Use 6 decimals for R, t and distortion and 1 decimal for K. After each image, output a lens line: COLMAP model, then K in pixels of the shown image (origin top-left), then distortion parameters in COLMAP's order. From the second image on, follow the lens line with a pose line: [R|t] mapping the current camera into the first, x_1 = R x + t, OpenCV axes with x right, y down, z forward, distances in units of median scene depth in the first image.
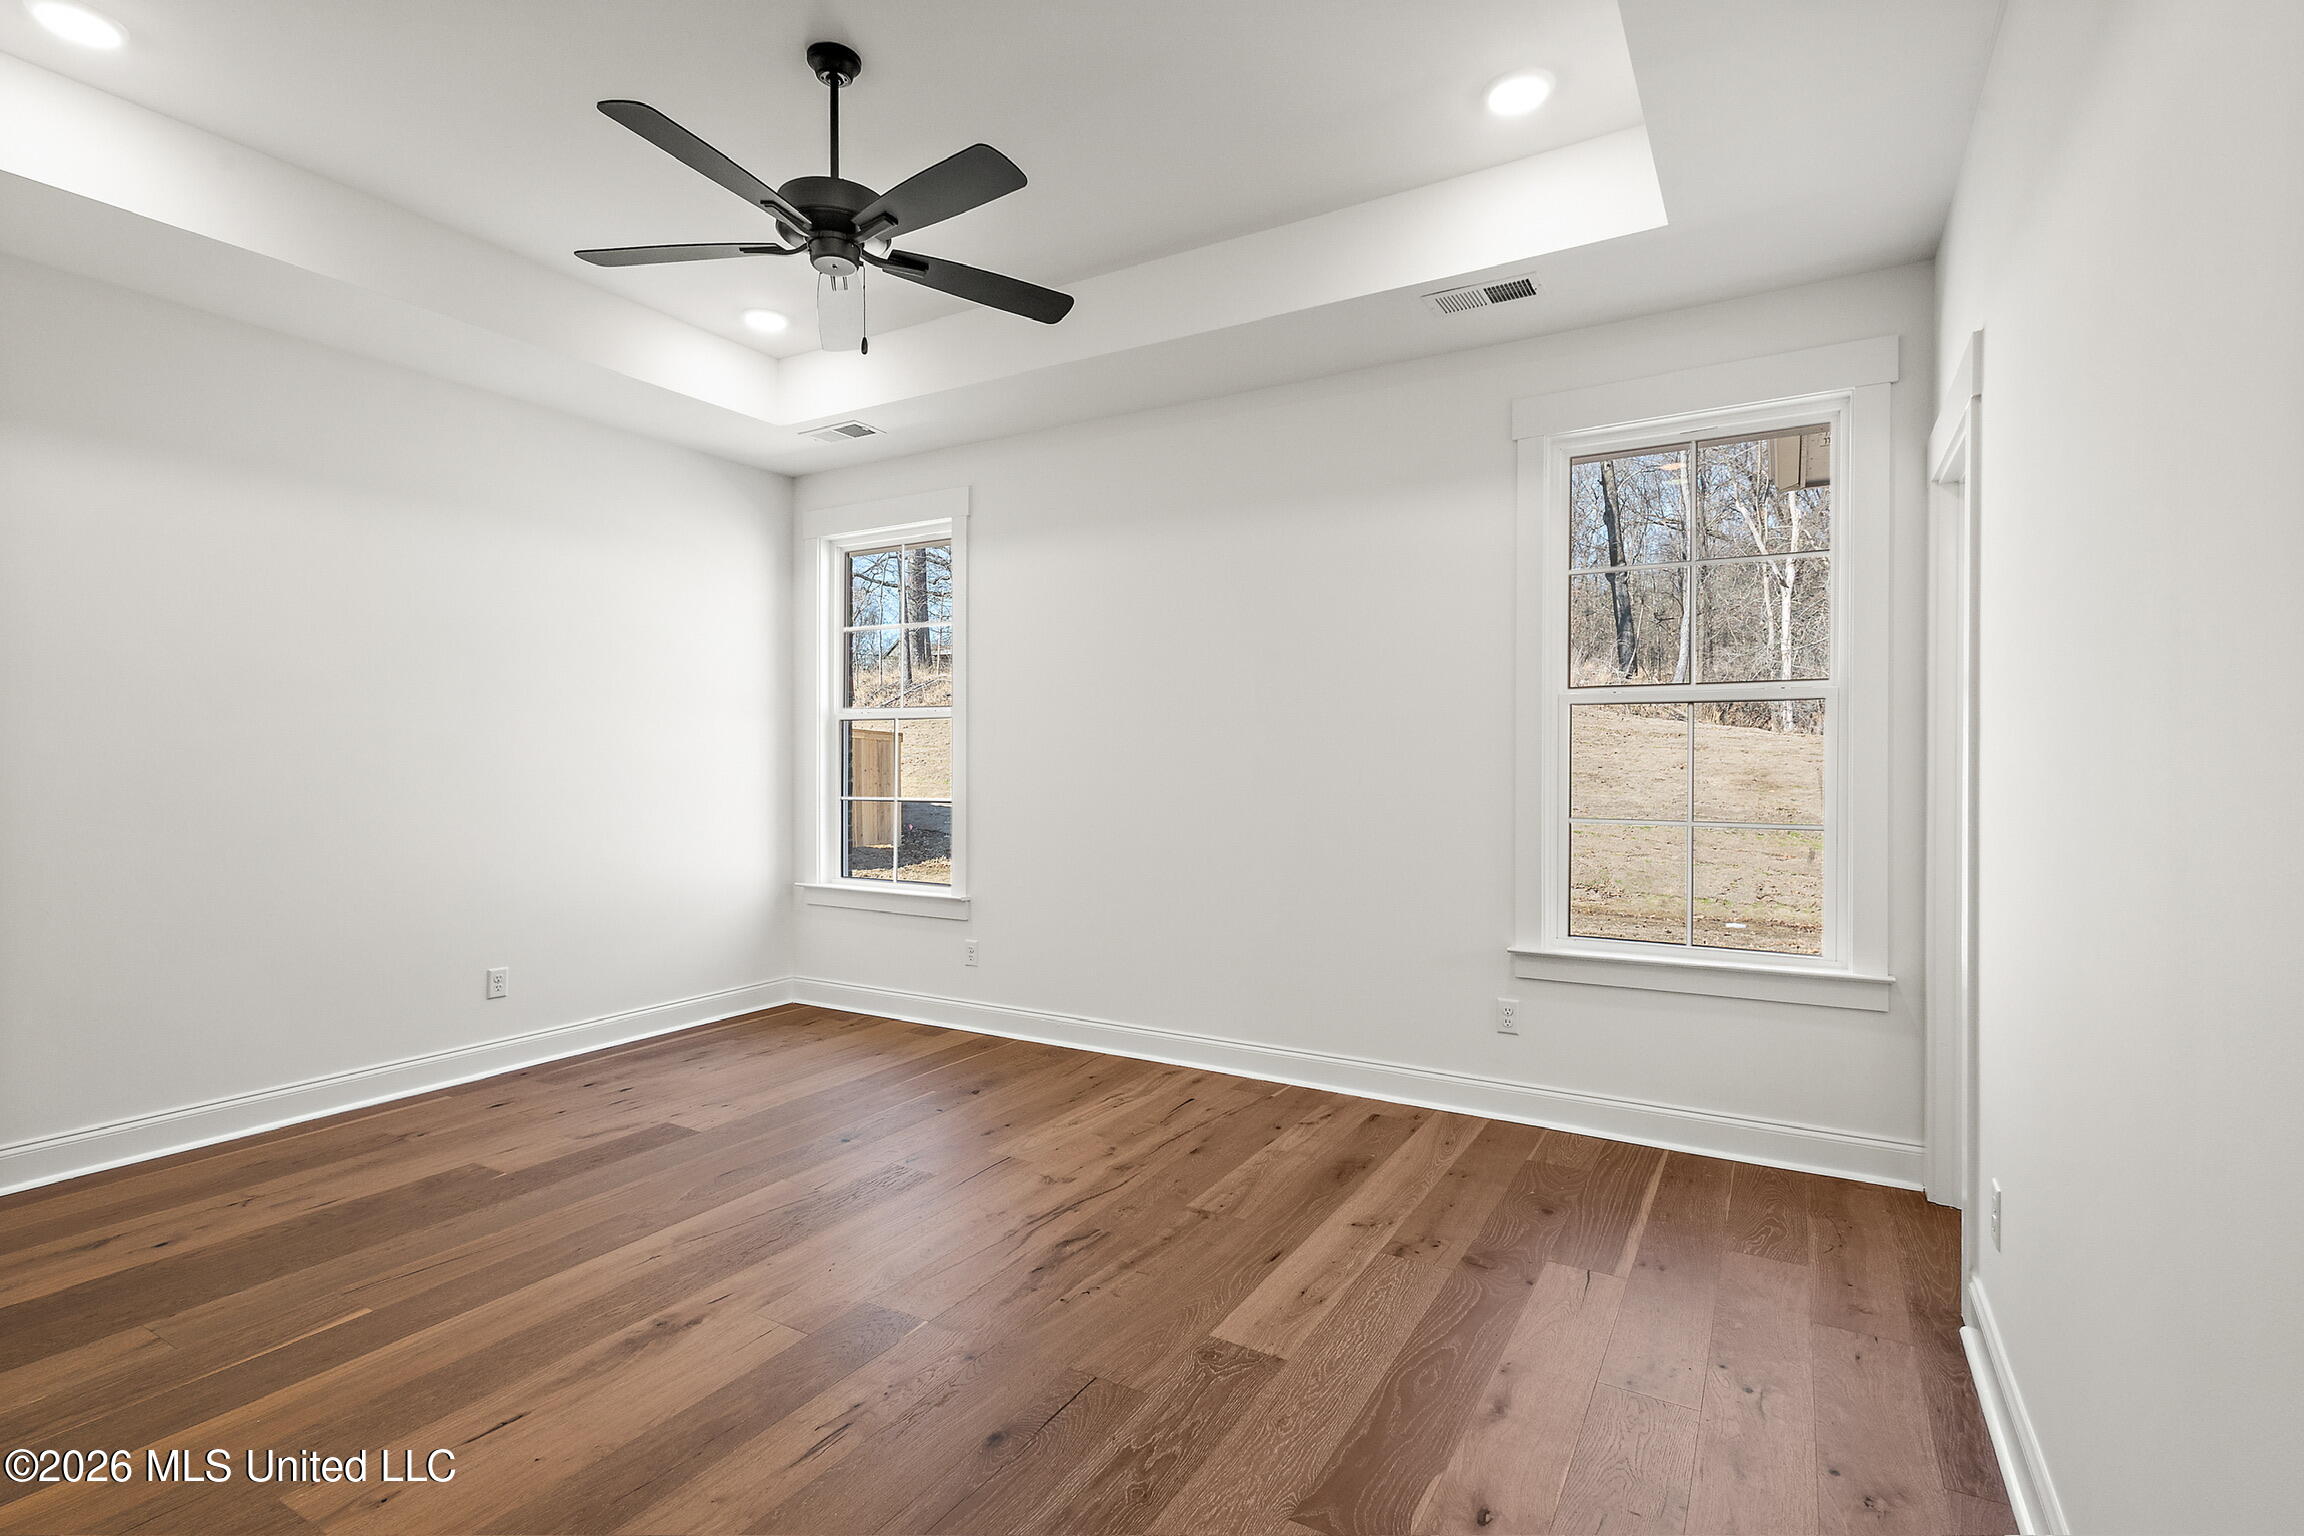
lens RADIAL K [[1075.3, 0, 1148.3], [0, 1075.3, 761.6], [0, 0, 1]] dist [0.011206, -0.000397]
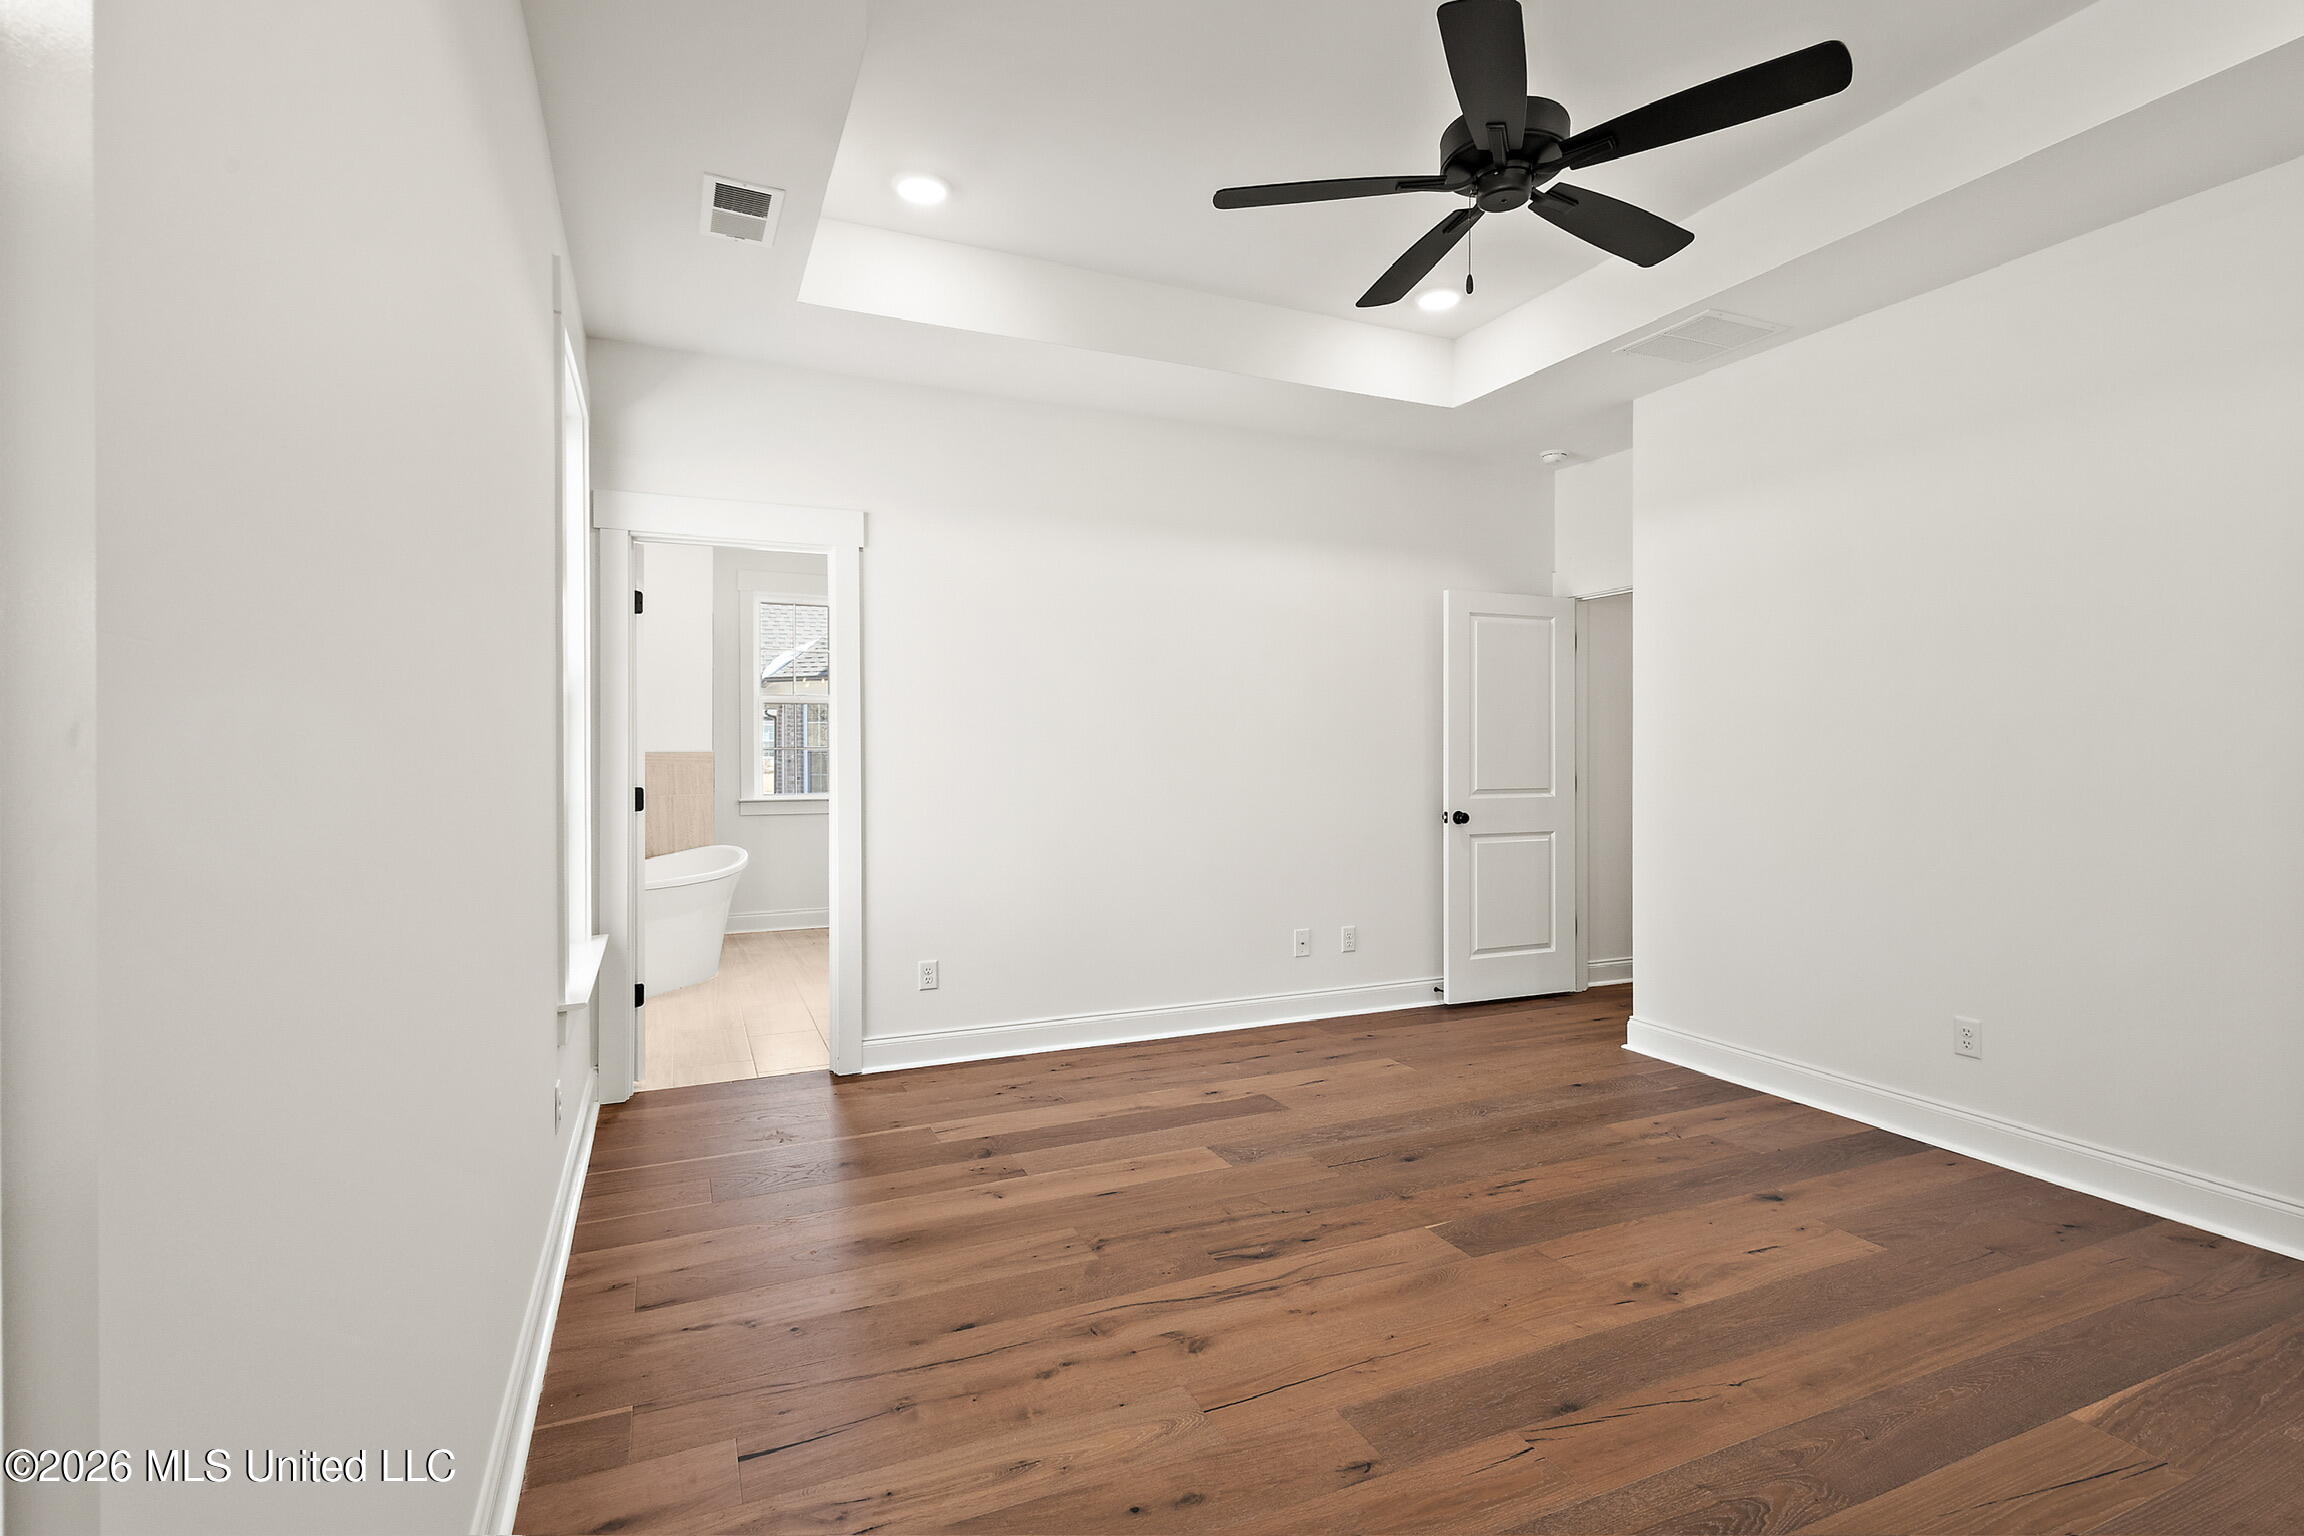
lens RADIAL K [[1075.3, 0, 1148.3], [0, 1075.3, 761.6], [0, 0, 1]] dist [0.011206, -0.000397]
pose [[-0.819320, 0.000017, 0.573336, -0.555475], [0.001532, 0.999996, 0.002159, 0.005716], [-0.573334, 0.002647, -0.819318, 1.877187]]
